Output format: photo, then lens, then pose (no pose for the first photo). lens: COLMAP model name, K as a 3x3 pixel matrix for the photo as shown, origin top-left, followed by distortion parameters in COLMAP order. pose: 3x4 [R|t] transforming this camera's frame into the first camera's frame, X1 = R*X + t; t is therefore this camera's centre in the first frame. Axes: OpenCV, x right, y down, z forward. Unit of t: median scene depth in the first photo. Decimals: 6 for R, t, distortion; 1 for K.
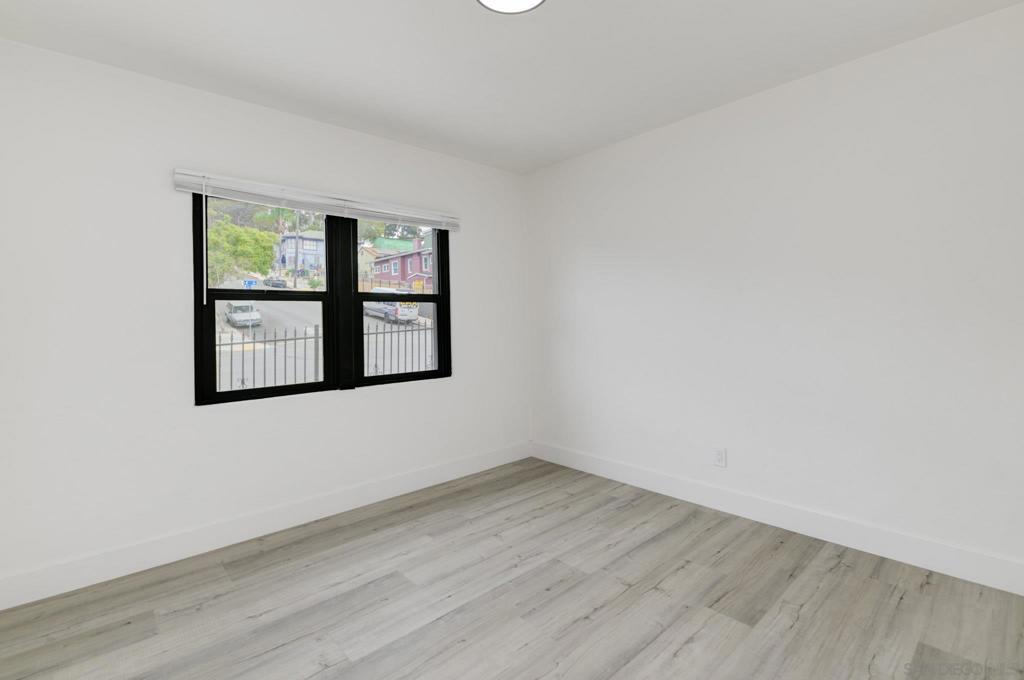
lens RADIAL K [[457.2, 0, 538.4], [0, 457.2, 320.4], [0, 0, 1]] dist [-0.007467, -0.003064]
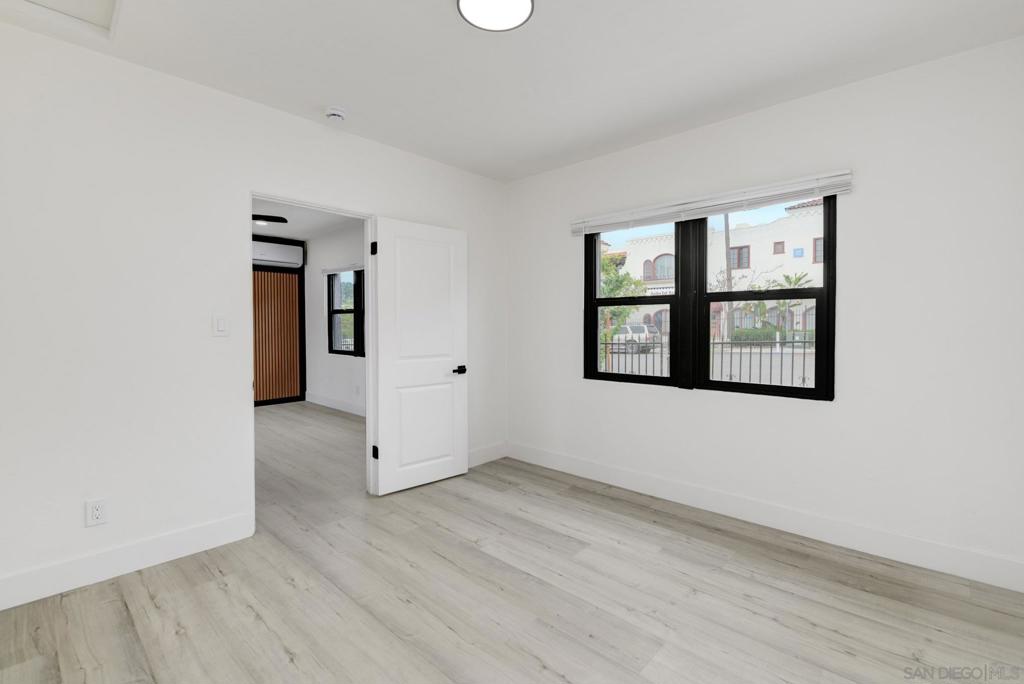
lens RADIAL K [[458.6, 0, 515.2], [0, 458.6, 341.7], [0, 0, 1]] dist [0.000626, -0.005372]
pose [[0.068562, 0.055852, -0.996082, 0.667327], [-0.000337, 0.998433, 0.055960, -0.014444], [0.997647, -0.003501, 0.068474, 0.626860]]
